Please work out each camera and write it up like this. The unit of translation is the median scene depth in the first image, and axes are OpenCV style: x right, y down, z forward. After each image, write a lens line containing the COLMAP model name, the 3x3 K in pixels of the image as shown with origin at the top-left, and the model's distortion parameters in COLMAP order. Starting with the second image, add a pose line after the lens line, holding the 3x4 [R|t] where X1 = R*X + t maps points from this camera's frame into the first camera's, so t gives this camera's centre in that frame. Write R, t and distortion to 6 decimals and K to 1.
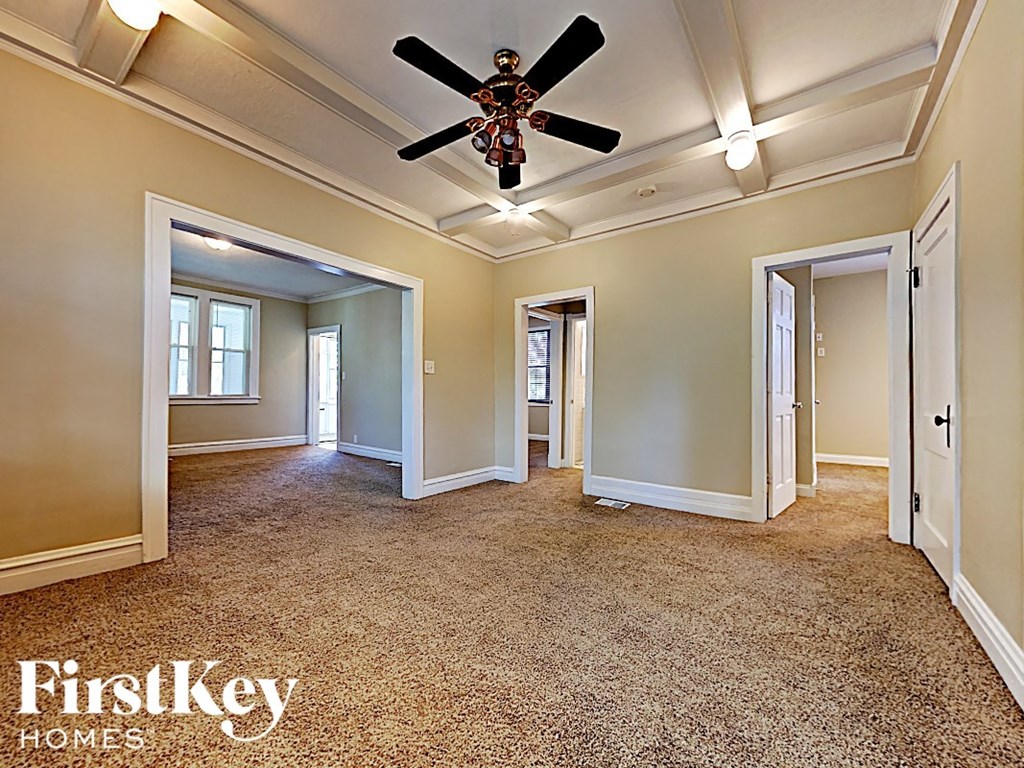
lens RADIAL K [[383.6, 0, 513.4], [0, 383.6, 393.1], [0, 0, 1]] dist [0.000901, -0.000078]
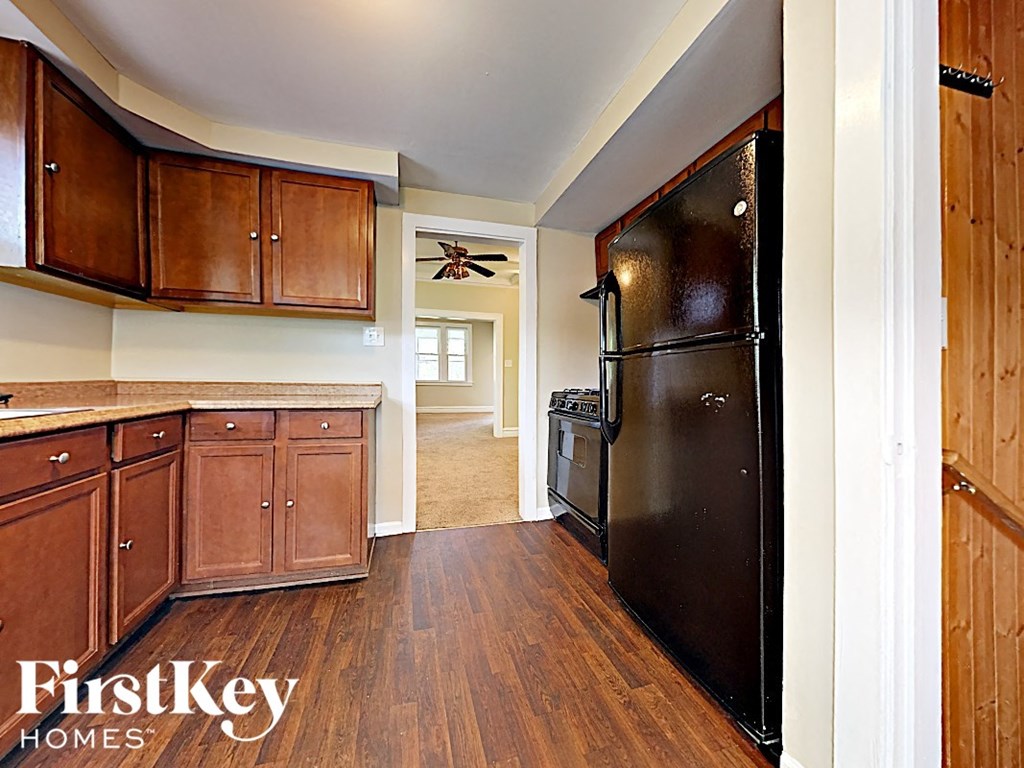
lens RADIAL K [[383.6, 0, 513.4], [0, 383.6, 393.1], [0, 0, 1]] dist [0.000901, -0.000078]
pose [[0.795508, 0.020249, -0.605604, 0.529006], [-0.004512, 0.999612, 0.027496, 0.010438], [0.605926, -0.019141, 0.795291, -0.228577]]
